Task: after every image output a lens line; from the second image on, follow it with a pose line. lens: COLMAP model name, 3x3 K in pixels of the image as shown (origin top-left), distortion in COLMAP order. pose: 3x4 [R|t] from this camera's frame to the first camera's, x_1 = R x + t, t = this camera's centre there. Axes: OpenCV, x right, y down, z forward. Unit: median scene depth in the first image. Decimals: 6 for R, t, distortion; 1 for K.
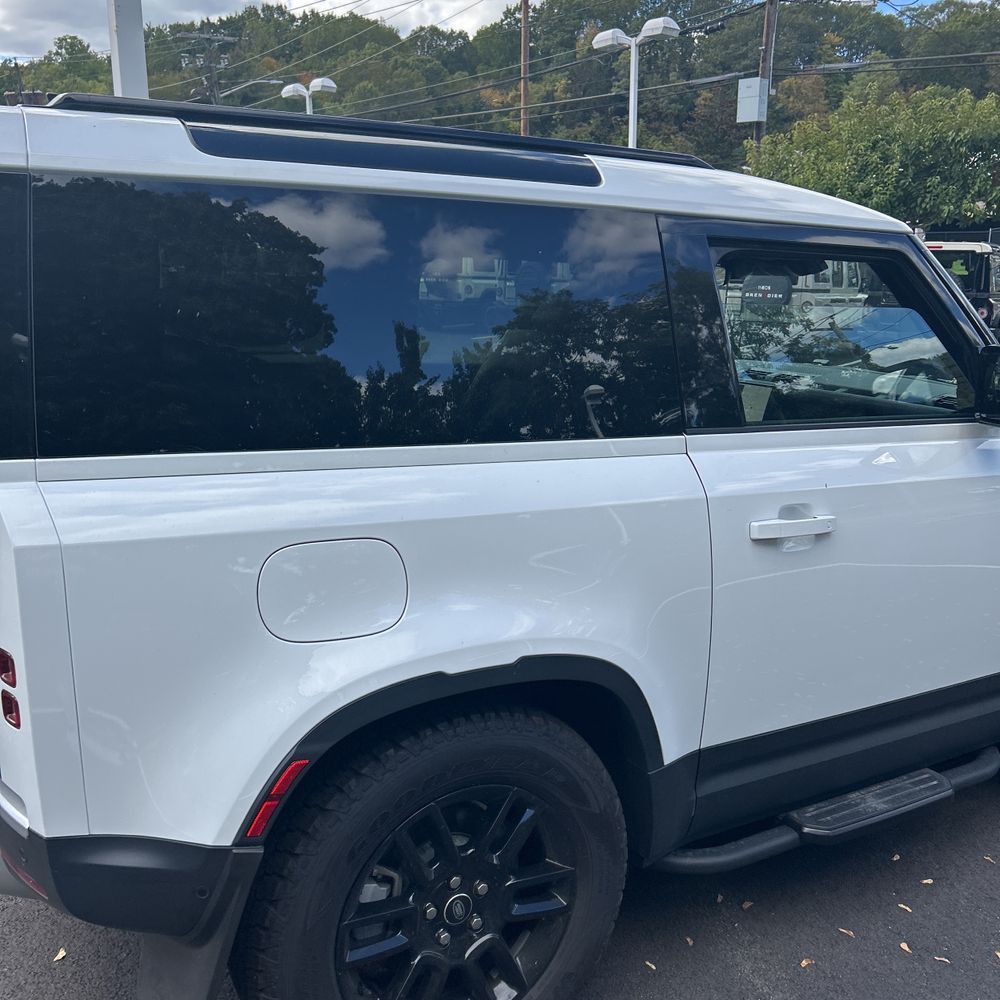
lens RADIAL K [[1004.9, 0, 513.8], [0, 1004.9, 513.2], [0, 0, 1]] dist [0.013015, 0.000000]
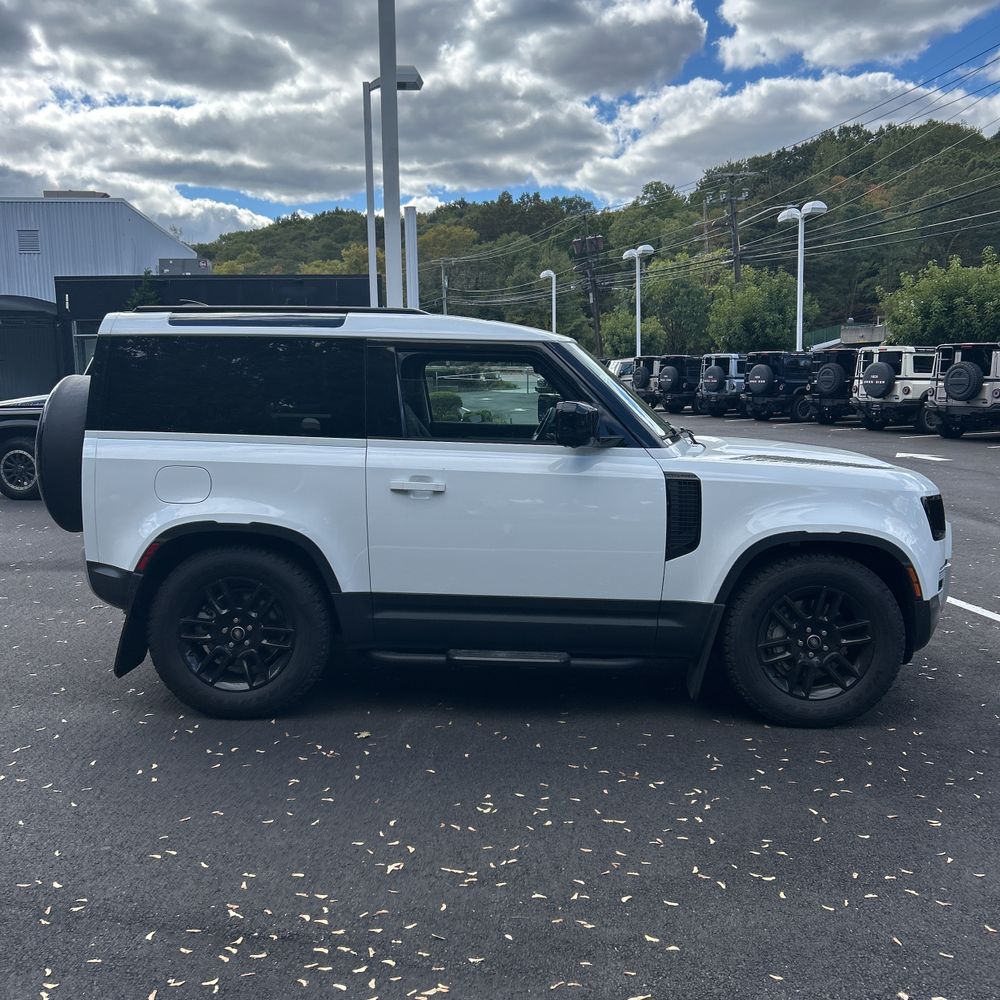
lens RADIAL K [[1004.9, 0, 494.0], [0, 1004.9, 501.5], [0, 0, 1]] dist [0.013015, 0.000000]
pose [[0.848372, 0.042517, -0.527690, 0.165064], [-0.103714, 0.990803, -0.086911, 0.022844], [0.519142, 0.128462, 0.844979, -0.069738]]
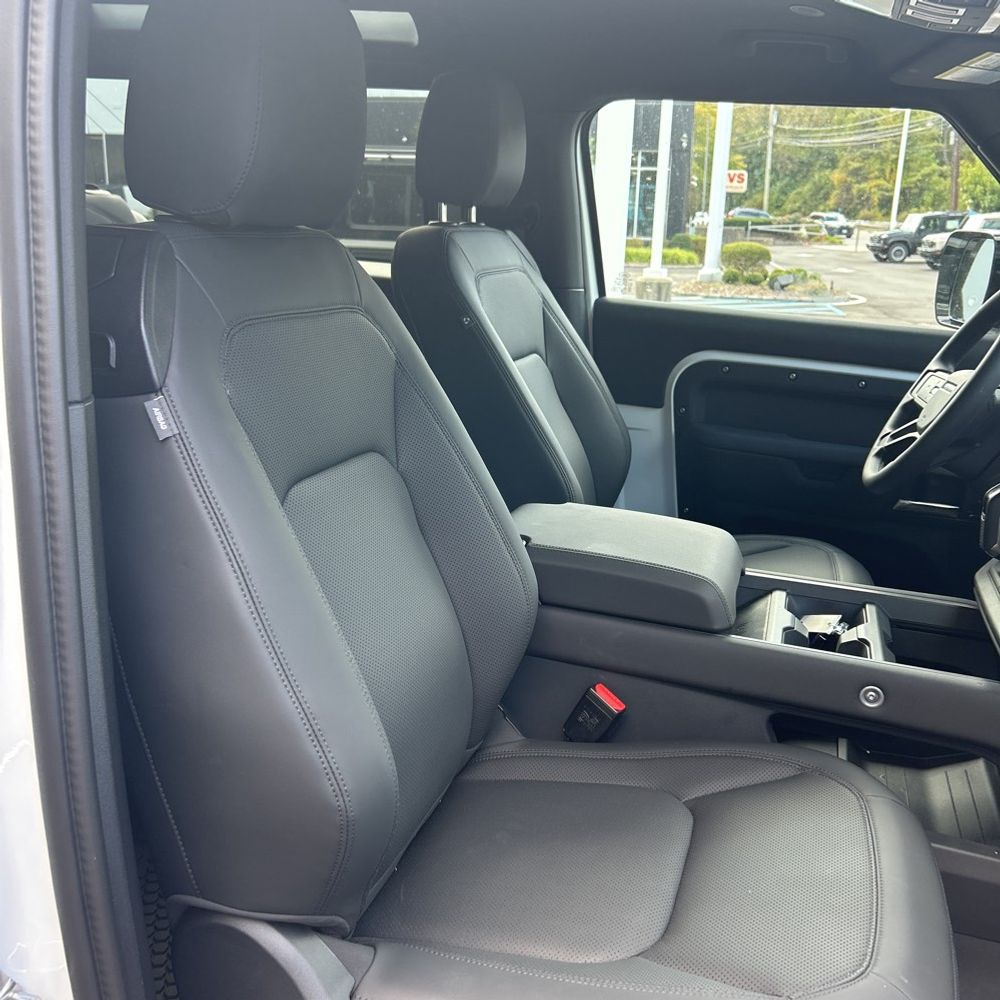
lens RADIAL K [[1004.9, 0, 492.7], [0, 1004.9, 485.2], [0, 0, 1]] dist [0.013015, 0.000000]
pose [[0.652055, 0.201554, -0.730890, 0.056260], [-0.204993, 0.974979, 0.085983, -0.014487], [0.729933, 0.093762, 0.677057, 0.102904]]
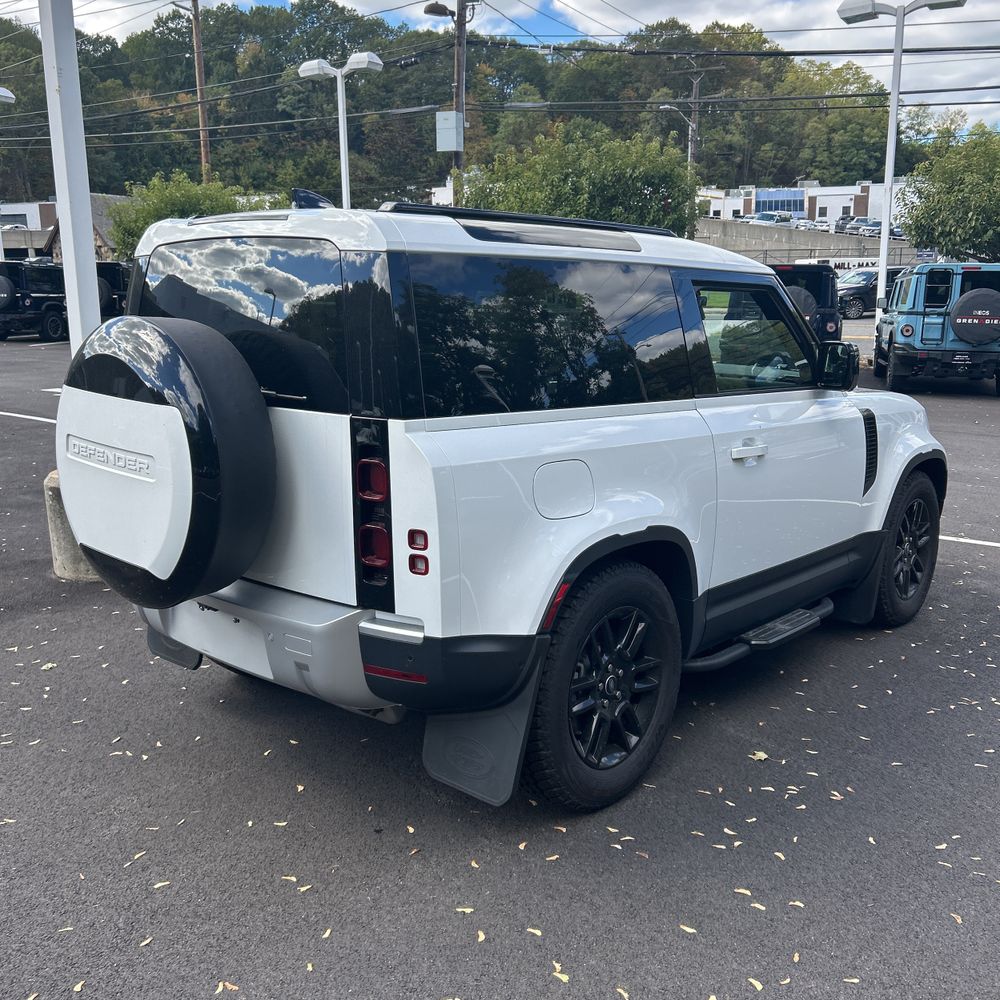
lens RADIAL K [[1004.9, 0, 510.8], [0, 1004.9, 499.0], [0, 0, 1]] dist [0.013015, 0.000000]
pose [[0.952140, -0.069529, 0.297649, -0.067793], [0.077738, 0.996848, -0.015818, 0.009929], [-0.295611, 0.038200, 0.954544, -0.054005]]
